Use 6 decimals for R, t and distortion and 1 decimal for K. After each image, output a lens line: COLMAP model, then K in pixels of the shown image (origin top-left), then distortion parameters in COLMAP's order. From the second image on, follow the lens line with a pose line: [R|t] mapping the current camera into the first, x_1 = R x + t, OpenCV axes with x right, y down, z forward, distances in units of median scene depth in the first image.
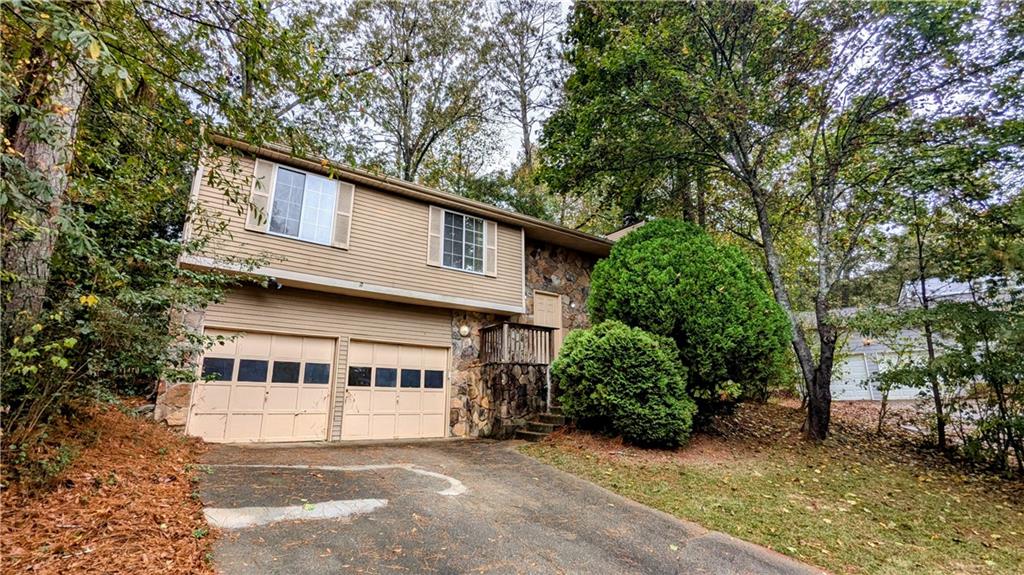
lens RADIAL K [[480.6, 0, 516.9], [0, 480.6, 290.7], [0, 0, 1]] dist [-0.002866, 0.000927]
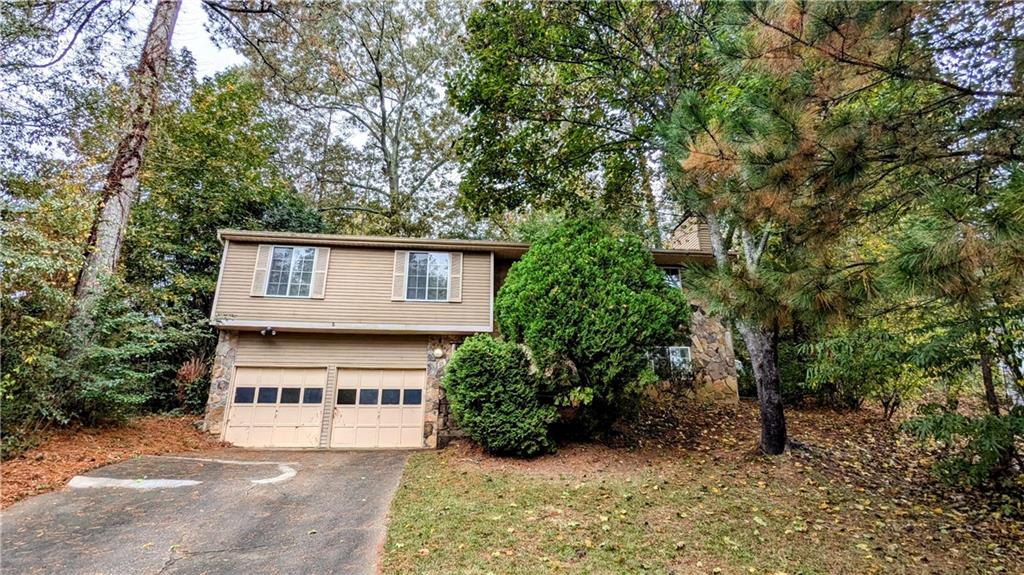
lens RADIAL K [[480.6, 0, 516.9], [0, 480.6, 290.7], [0, 0, 1]] dist [-0.002866, 0.000927]
pose [[0.871927, -0.141795, -0.468655, 0.668462], [0.121735, 0.989874, -0.073007, 0.048169], [0.474262, 0.006605, 0.880359, 0.099678]]
